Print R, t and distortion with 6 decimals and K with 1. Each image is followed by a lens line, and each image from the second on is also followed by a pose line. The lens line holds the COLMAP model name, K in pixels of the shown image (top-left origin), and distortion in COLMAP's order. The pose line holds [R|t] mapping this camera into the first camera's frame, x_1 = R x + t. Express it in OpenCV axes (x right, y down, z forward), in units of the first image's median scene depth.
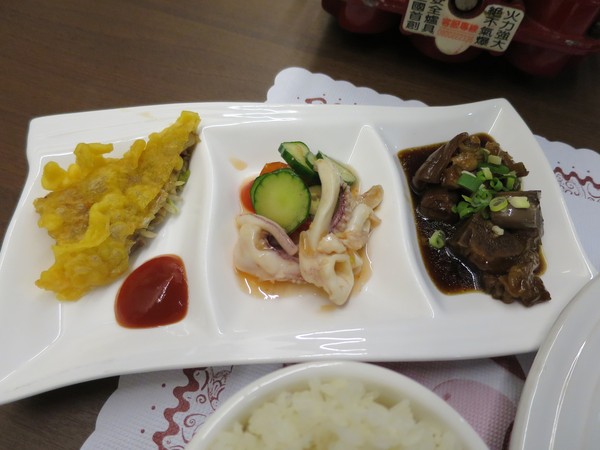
lens RADIAL K [[433.5, 0, 299.7], [0, 433.5, 225.0], [0, 0, 1]] dist [-0.048202, 0.008769]
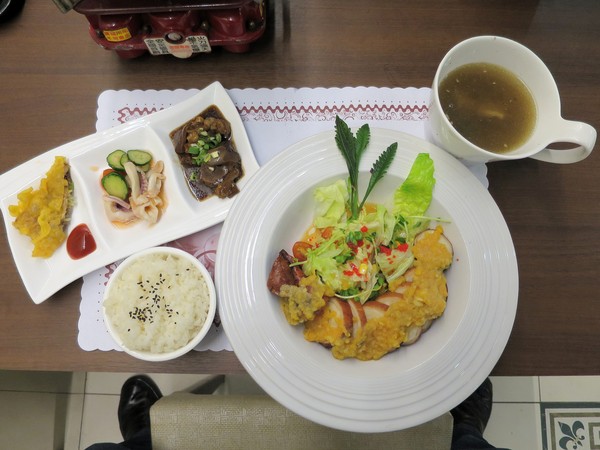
lens RADIAL K [[433.5, 0, 301.1], [0, 433.5, 224.0], [0, 0, 1]] dist [-0.048202, 0.008769]
pose [[0.947286, -0.320374, 0.003244, 0.774170], [0.298602, 0.886490, 0.353513, -0.374071], [-0.116132, -0.333909, 0.935424, -1.211282]]
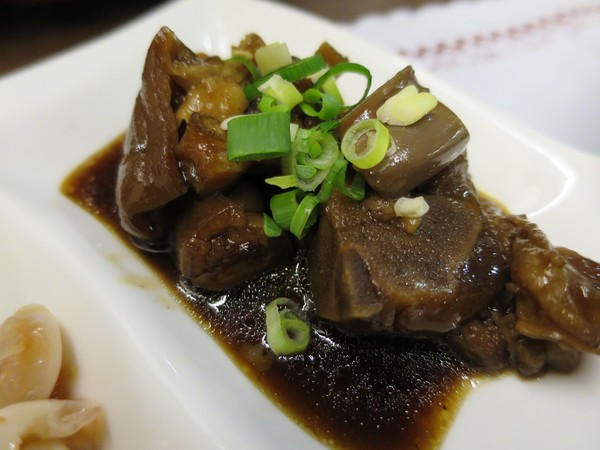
lens RADIAL K [[433.5, 0, 299.6], [0, 433.5, 224.3], [0, 0, 1]] dist [-0.048202, 0.008769]
pose [[0.706499, -0.558568, 0.434581, 0.235031], [0.589666, 0.804160, 0.074969, -0.052049], [-0.391348, 0.203292, 0.897507, 0.703540]]
